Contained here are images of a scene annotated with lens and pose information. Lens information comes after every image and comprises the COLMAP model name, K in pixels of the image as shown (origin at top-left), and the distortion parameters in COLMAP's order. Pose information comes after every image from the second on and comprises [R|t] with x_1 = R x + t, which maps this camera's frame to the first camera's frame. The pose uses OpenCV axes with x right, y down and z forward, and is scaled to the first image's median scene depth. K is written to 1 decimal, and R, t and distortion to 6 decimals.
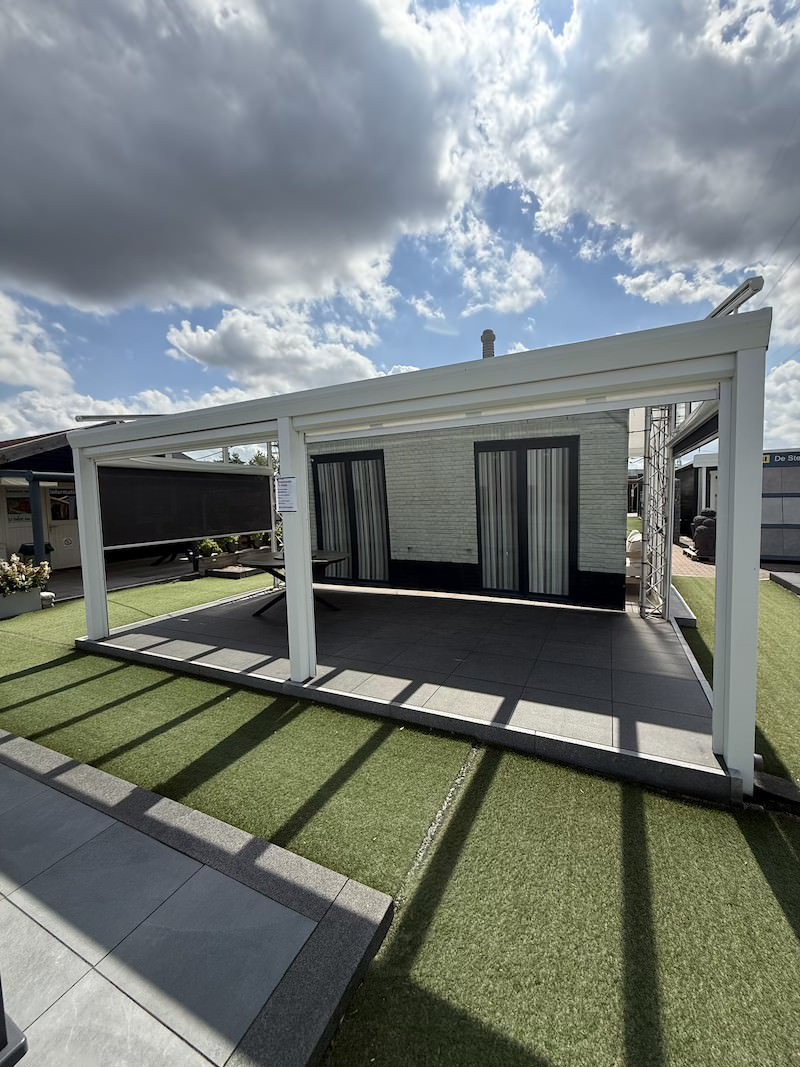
lens RADIAL K [[423.7, 0, 400.0], [0, 423.7, 533.5], [0, 0, 1]] dist [-0.000407, 0.000396]
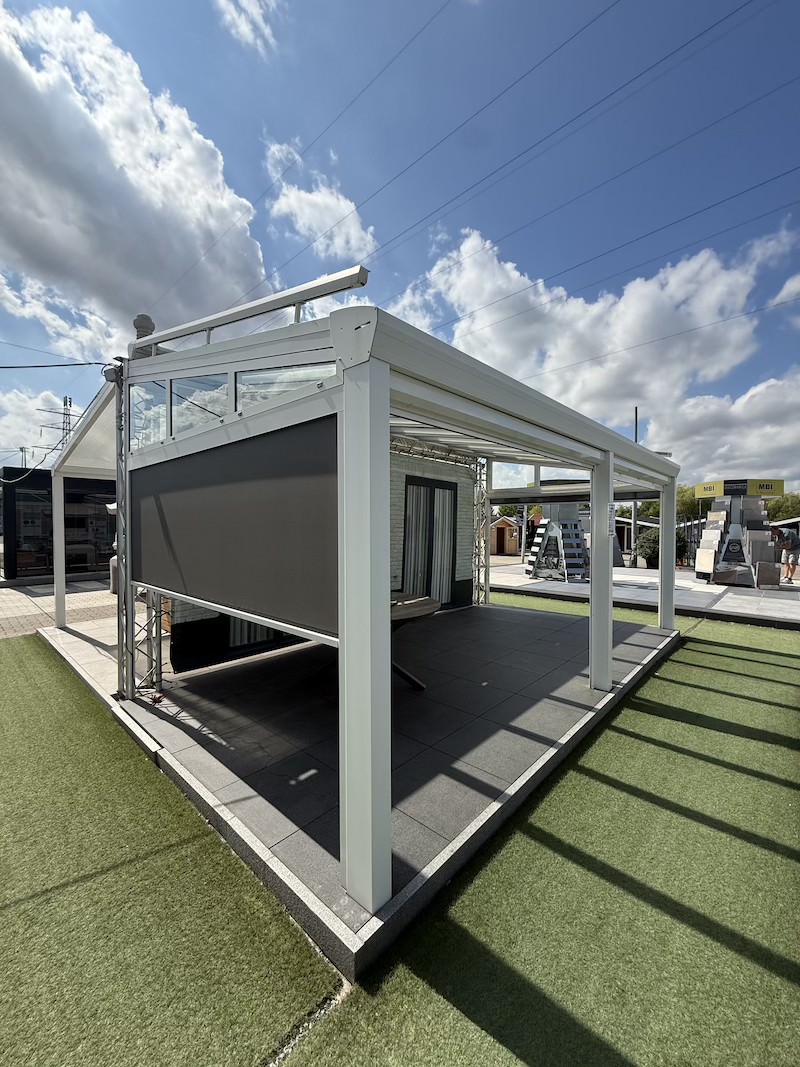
lens RADIAL K [[423.7, 0, 400.0], [0, 423.7, 533.5], [0, 0, 1]] dist [-0.000407, 0.000396]
pose [[0.289929, 0.014015, 0.956945, -0.943135], [0.078861, 0.996143, -0.038482, -0.026236], [-0.953793, 0.086623, 0.287706, 0.775444]]
